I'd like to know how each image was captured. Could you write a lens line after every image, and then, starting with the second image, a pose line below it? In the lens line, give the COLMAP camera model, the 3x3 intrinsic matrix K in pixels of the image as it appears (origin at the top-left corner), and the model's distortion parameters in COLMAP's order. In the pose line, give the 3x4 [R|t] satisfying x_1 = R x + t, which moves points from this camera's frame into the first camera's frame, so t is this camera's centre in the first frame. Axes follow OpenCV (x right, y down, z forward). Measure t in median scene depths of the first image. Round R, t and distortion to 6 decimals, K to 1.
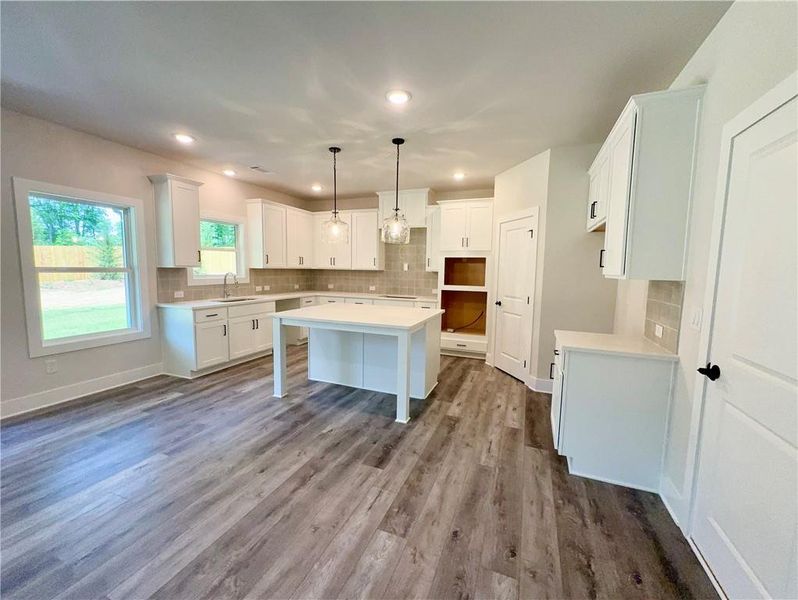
lens RADIAL K [[326.3, 0, 398.8], [0, 326.3, 299.1], [0, 0, 1]] dist [0.004289, 0.000023]
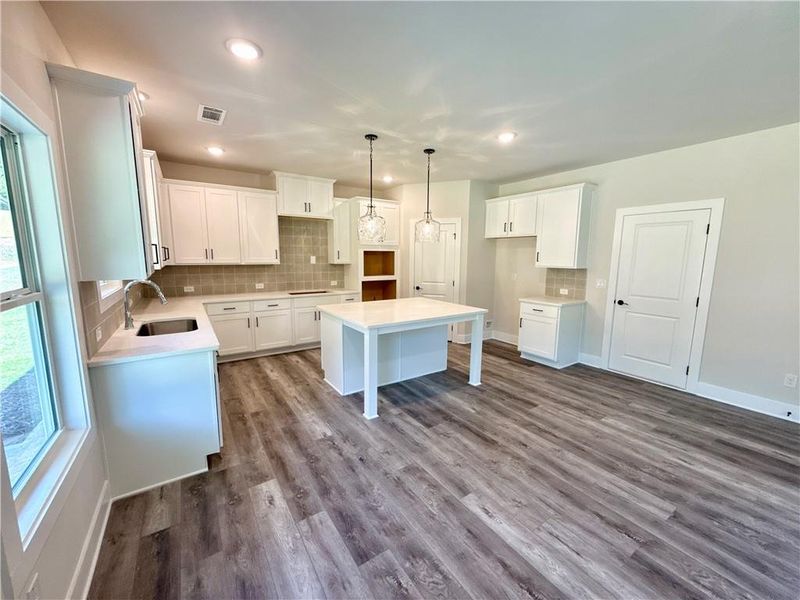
lens RADIAL K [[319.3, 0, 398.8], [0, 319.3, 299.0], [0, 0, 1]] dist [0.001333, -0.000118]
pose [[0.561034, -0.125975, 0.818151, -1.089390], [0.079093, 0.991988, 0.098505, -0.103648], [-0.824006, 0.009445, 0.566503, 0.503005]]
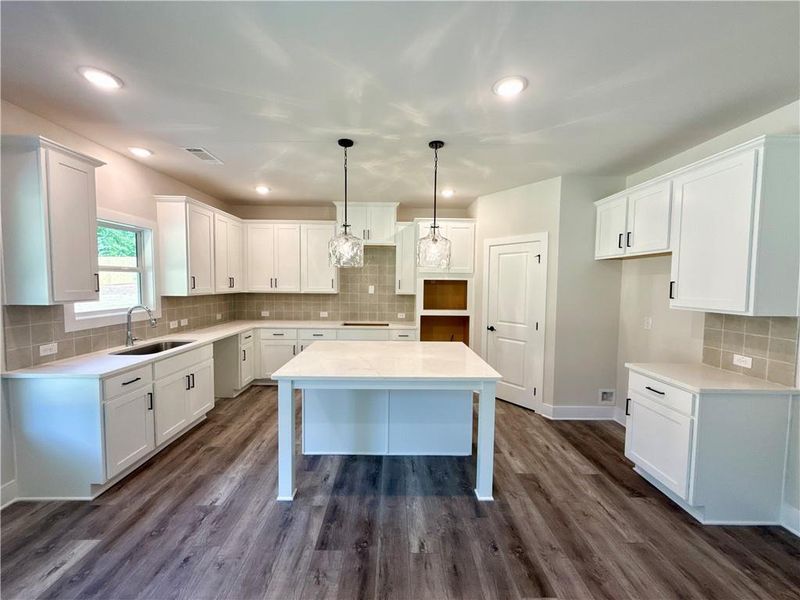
lens RADIAL K [[319.3, 0, 398.3], [0, 319.3, 299.8], [0, 0, 1]] dist [0.001333, -0.000118]
pose [[0.922125, -0.027657, 0.385903, -0.437789], [0.040355, 0.998877, -0.024842, -0.084278], [-0.384782, 0.038481, 0.922205, 0.335825]]
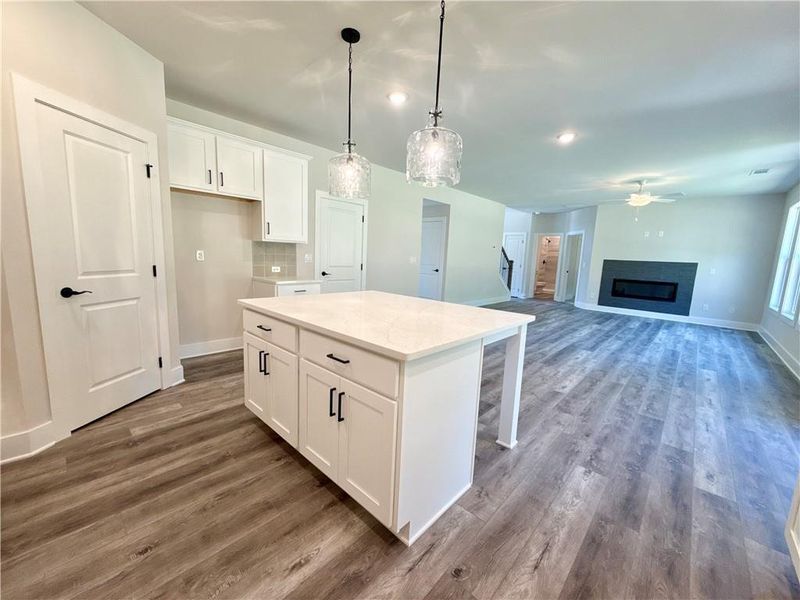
lens RADIAL K [[319.3, 0, 398.1], [0, 319.3, 299.0], [0, 0, 1]] dist [0.001333, -0.000118]
pose [[-0.930362, -0.106229, 0.350916, -0.393962], [-0.023506, 0.972420, 0.232050, -0.131524], [-0.365888, 0.207642, -0.907199, 1.763969]]
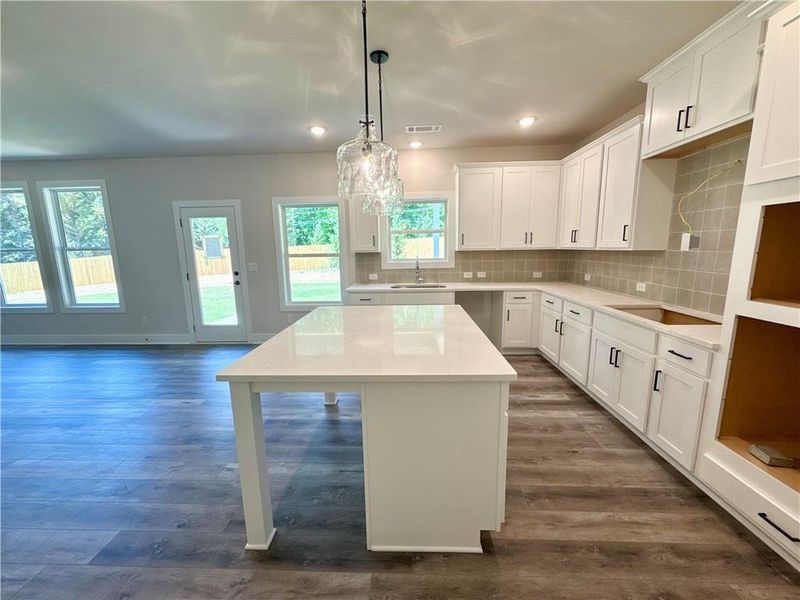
lens RADIAL K [[319.3, 0, 398.1], [0, 319.3, 300.4], [0, 0, 1]] dist [0.001333, -0.000118]
pose [[0.331565, 0.132560, -0.934073, 0.499600], [-0.065531, 0.990924, 0.117366, -0.091004], [0.941154, 0.022297, 0.337243, 0.974868]]
